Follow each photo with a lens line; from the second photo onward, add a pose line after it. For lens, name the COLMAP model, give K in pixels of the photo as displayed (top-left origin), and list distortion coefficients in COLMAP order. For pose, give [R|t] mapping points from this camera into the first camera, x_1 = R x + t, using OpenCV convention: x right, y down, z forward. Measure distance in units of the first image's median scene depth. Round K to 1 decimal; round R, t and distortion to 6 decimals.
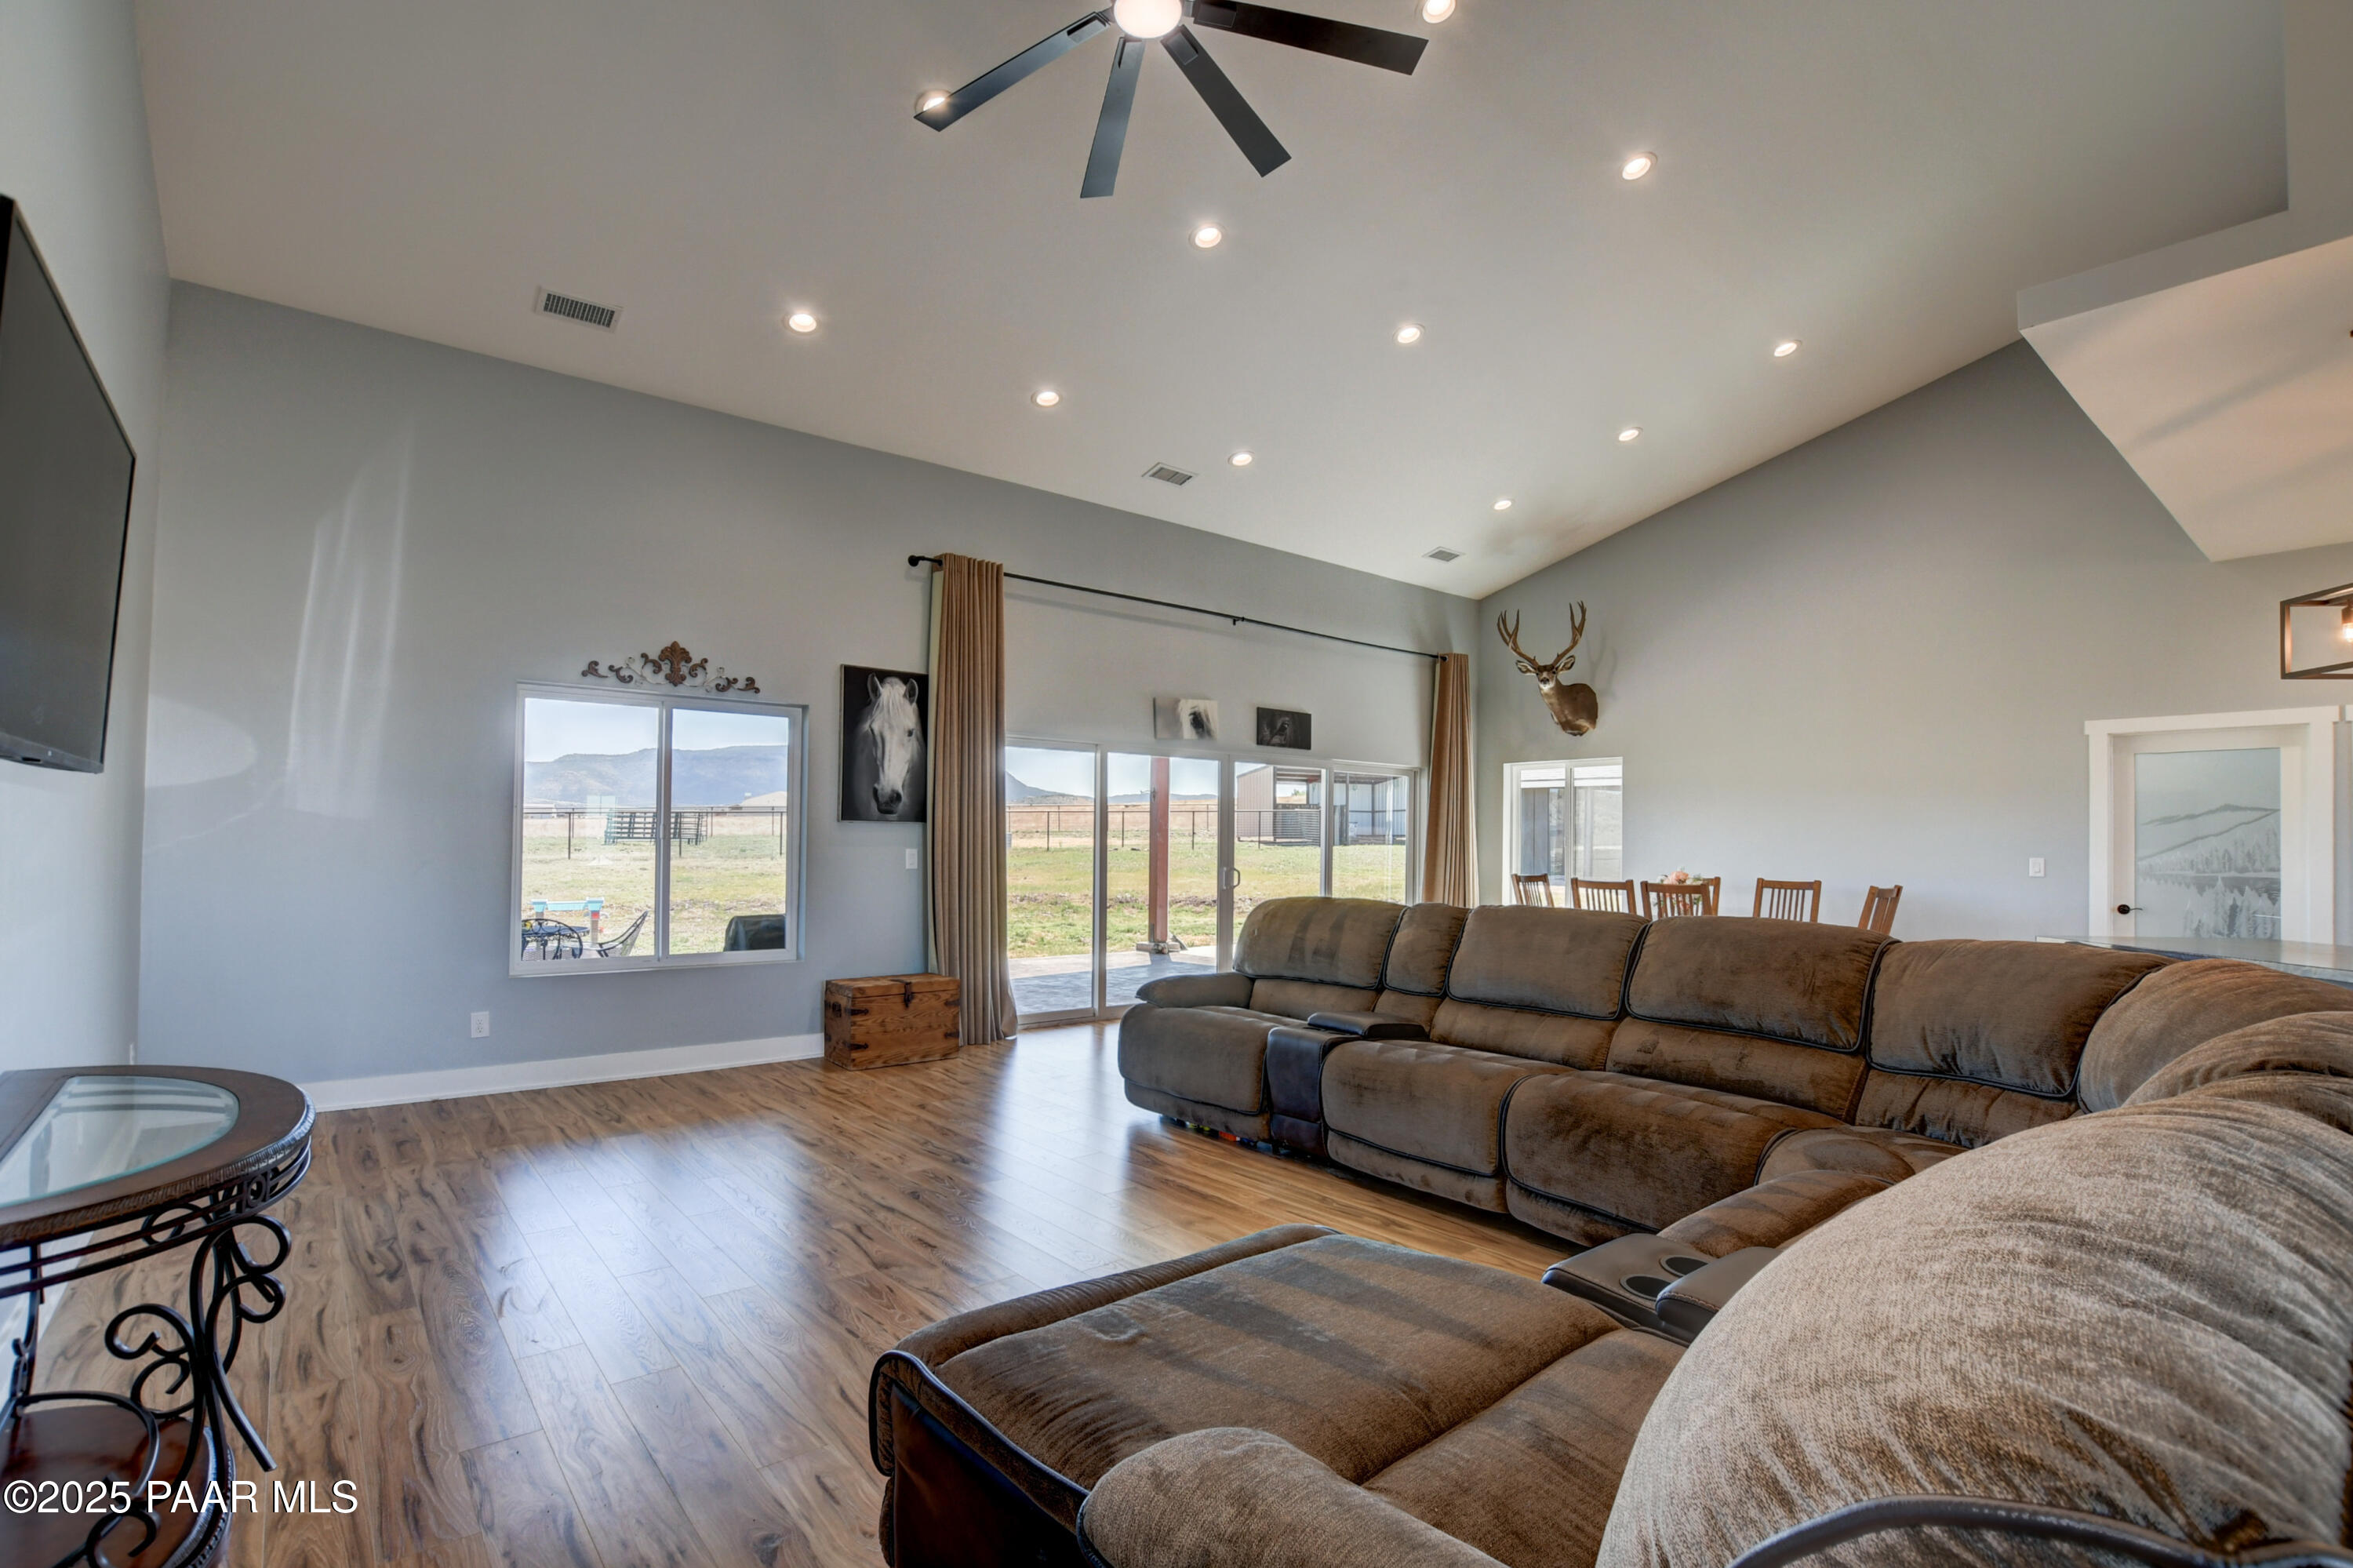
lens RADIAL K [[1094.9, 0, 1174.9], [0, 1094.9, 823.3], [0, 0, 1]] dist [-0.030700, 0.000981]
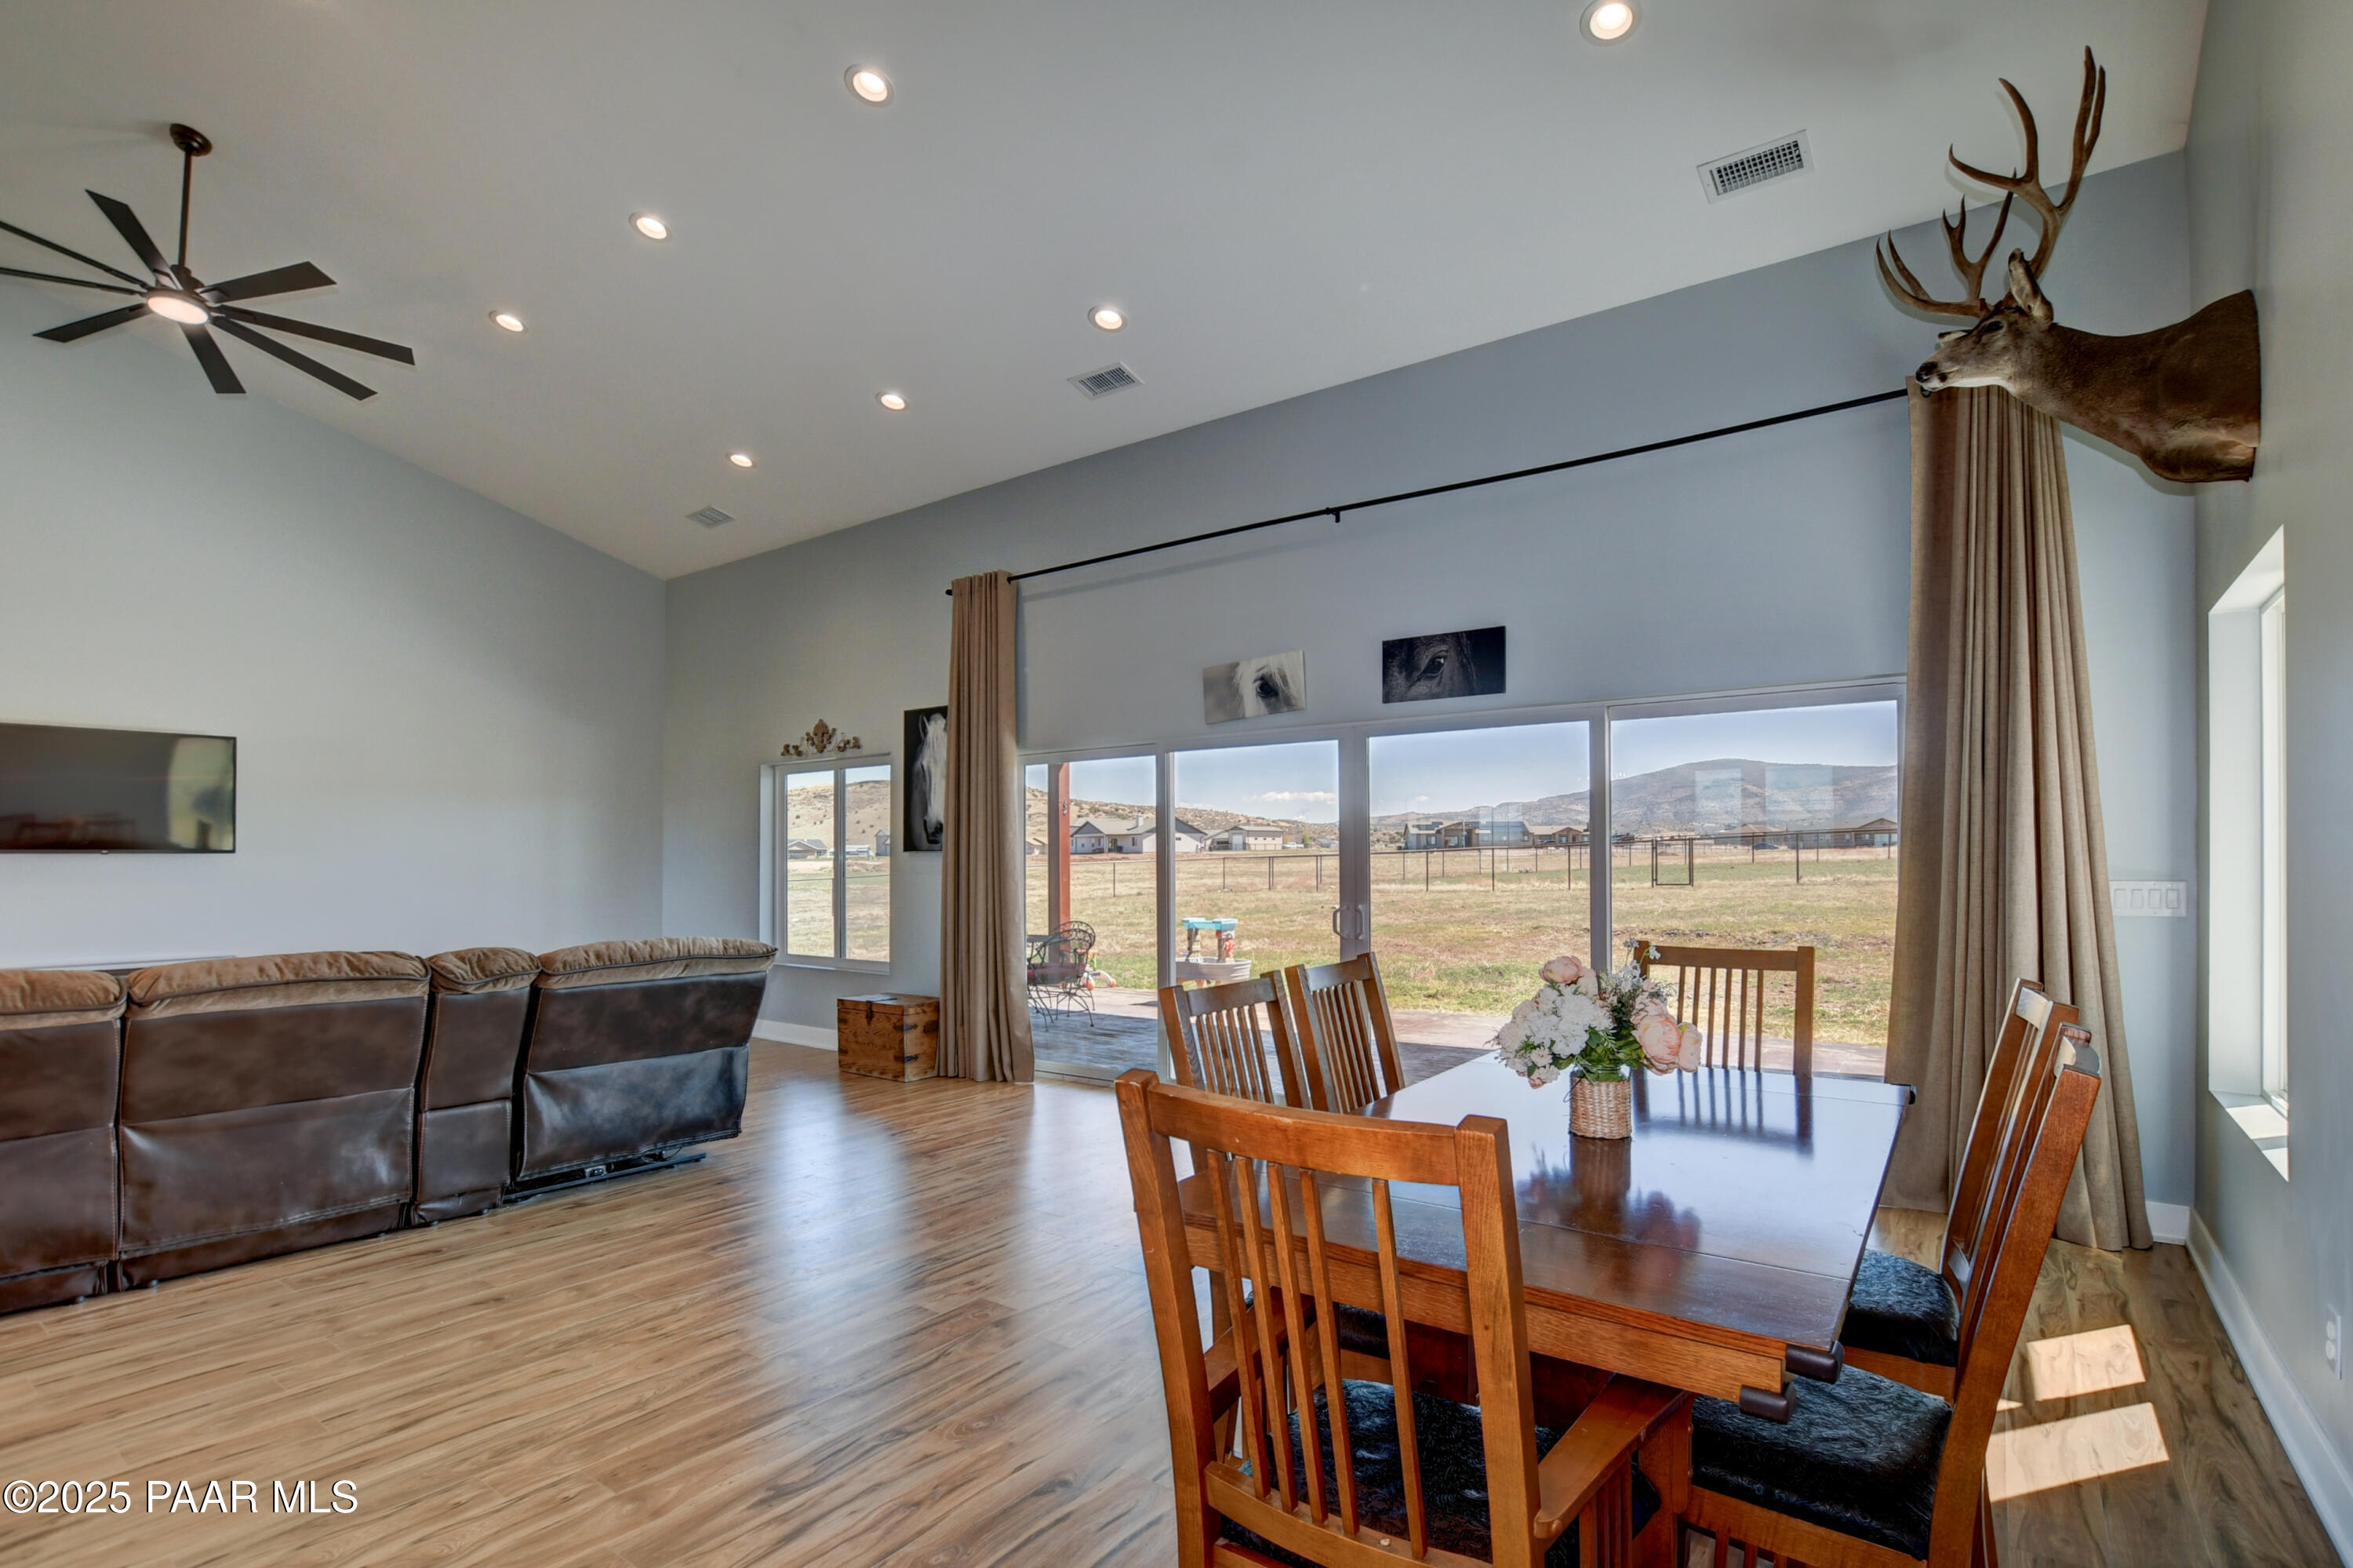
lens RADIAL K [[1140.1, 0, 1123.2], [0, 1140.1, 853.6], [0, 0, 1]] dist [-0.020042, -0.000028]
pose [[0.214947, -0.017011, -0.976478, 0.688142], [0.027074, 0.999568, -0.011454, 0.014881], [0.976250, -0.023975, 0.215314, 0.759885]]
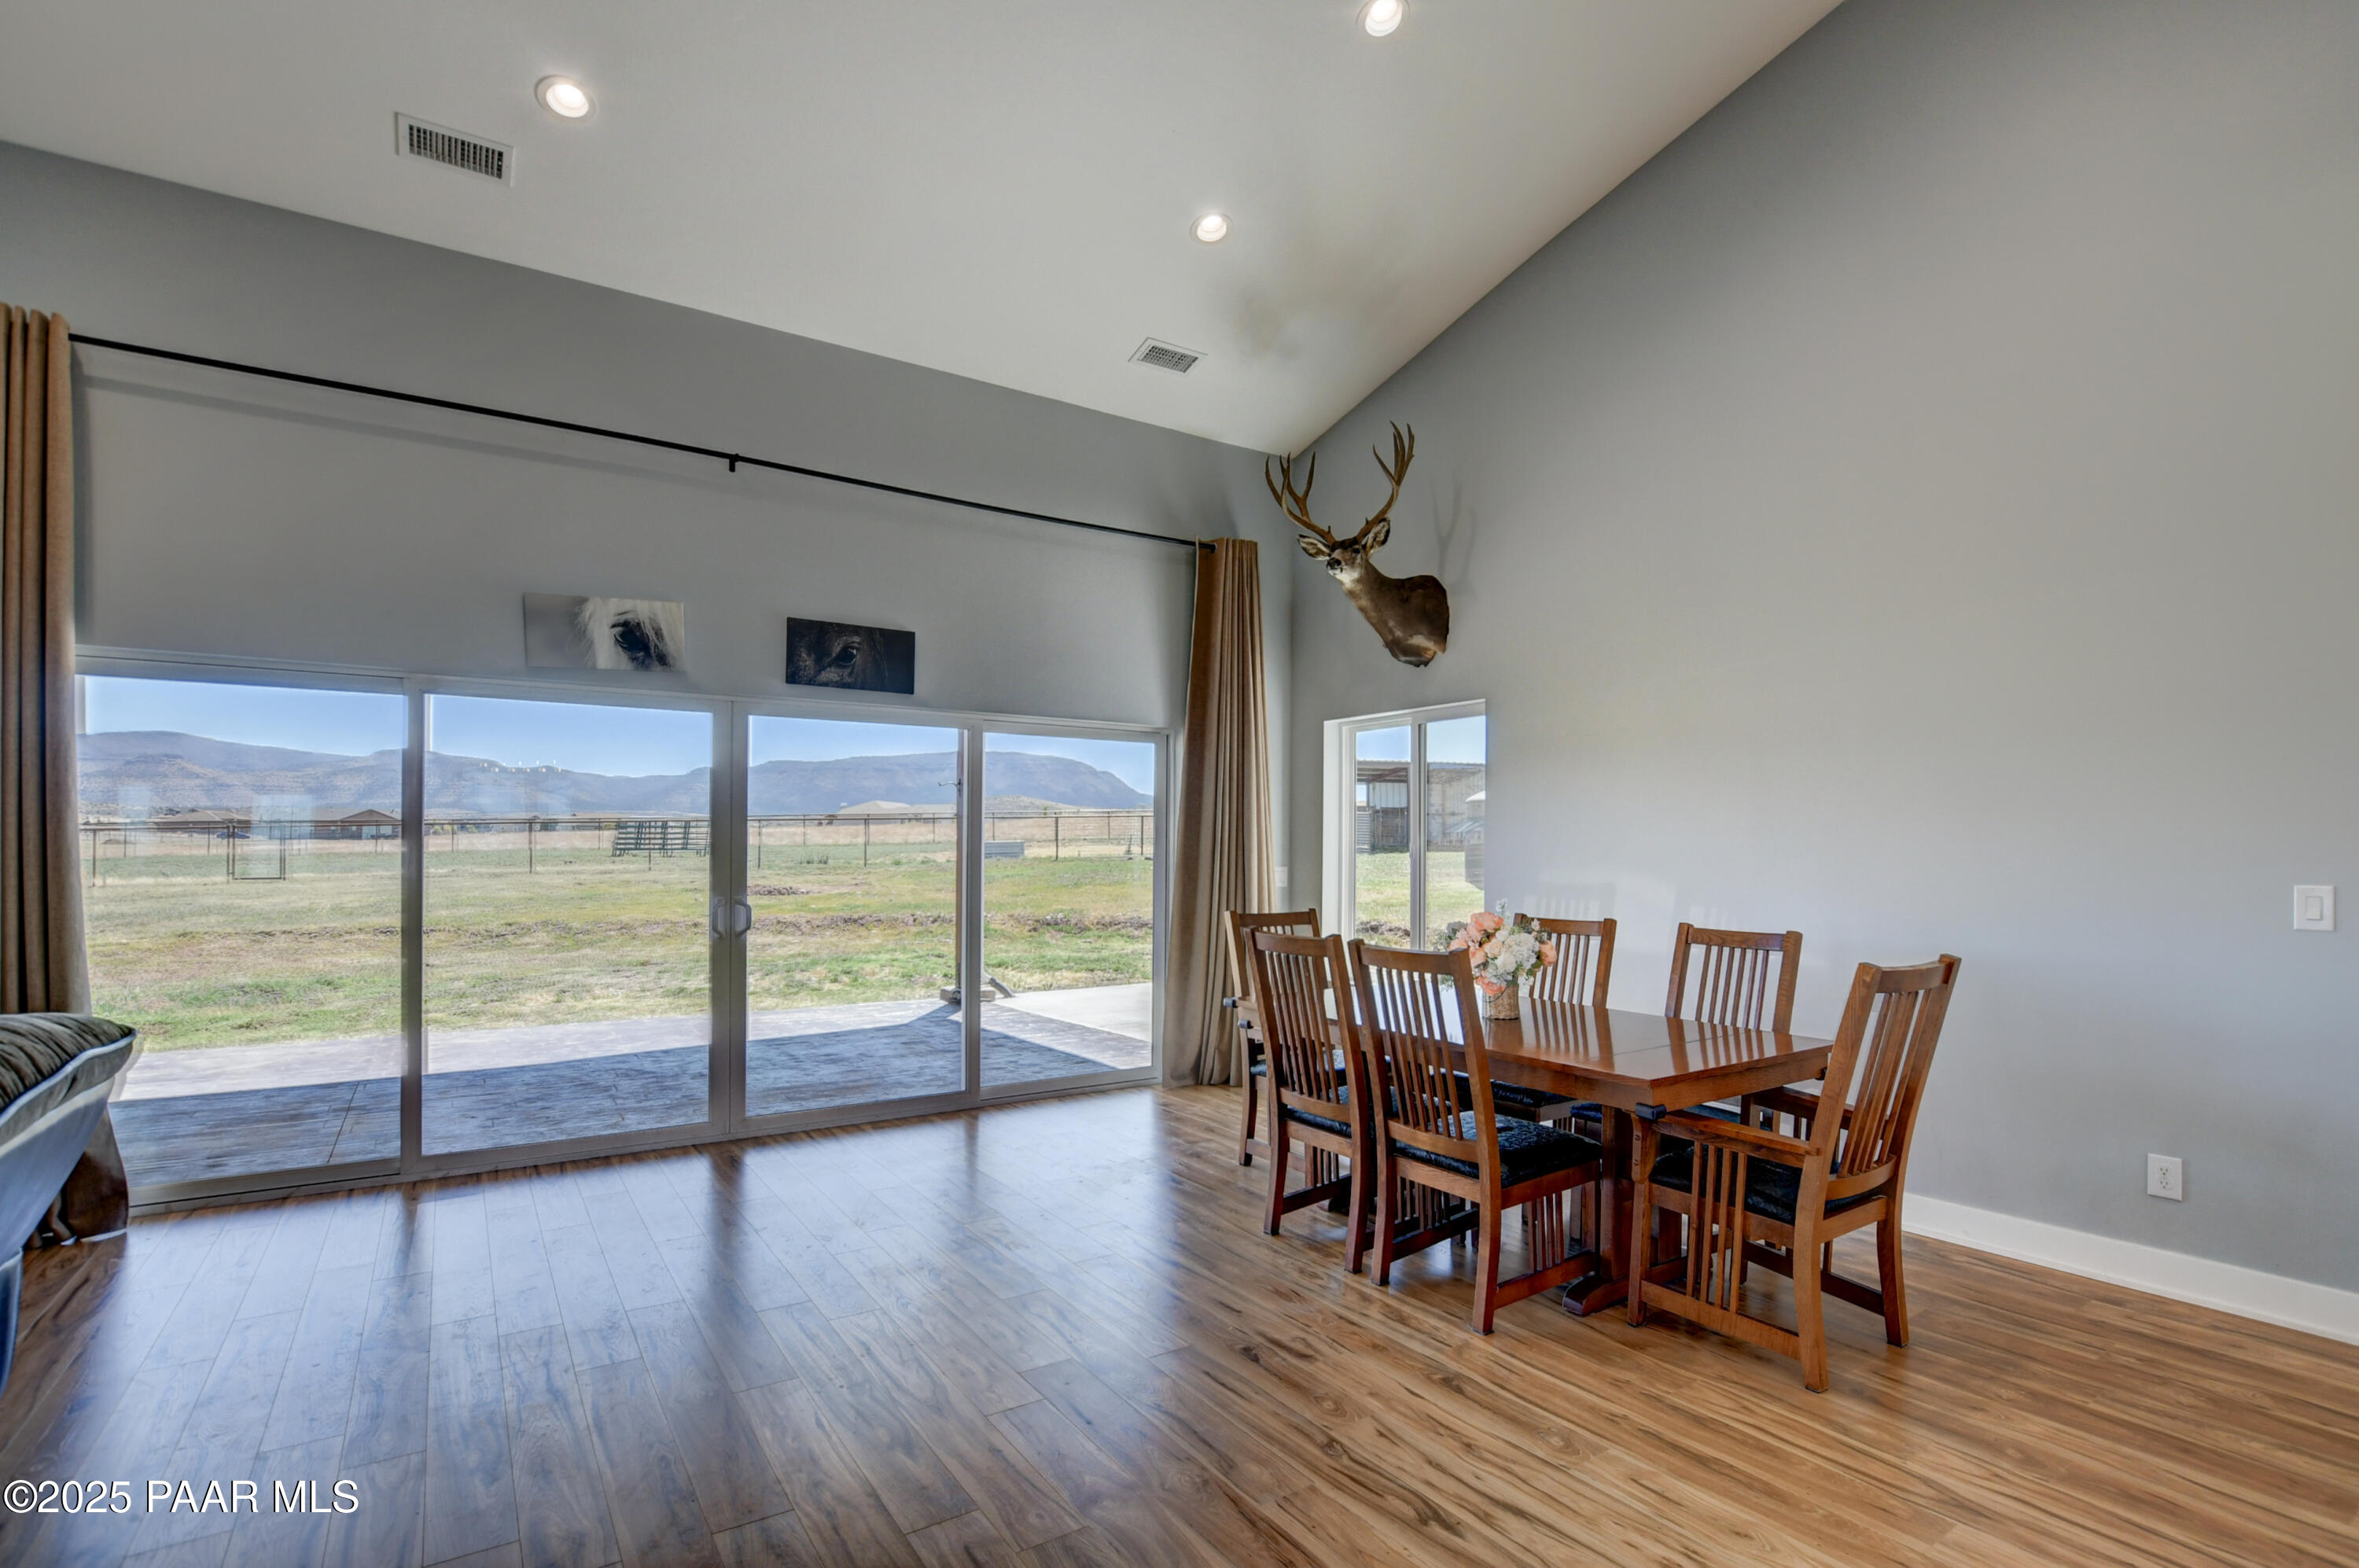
lens RADIAL K [[1102.8, 0, 1184.9], [0, 1102.8, 855.1], [0, 0, 1]] dist [-0.028451, 0.000349]
pose [[0.994650, -0.004889, -0.103183, 0.357351], [0.007129, 0.999746, 0.021359, 0.007579], [0.103052, -0.021980, 0.994433, 0.473373]]
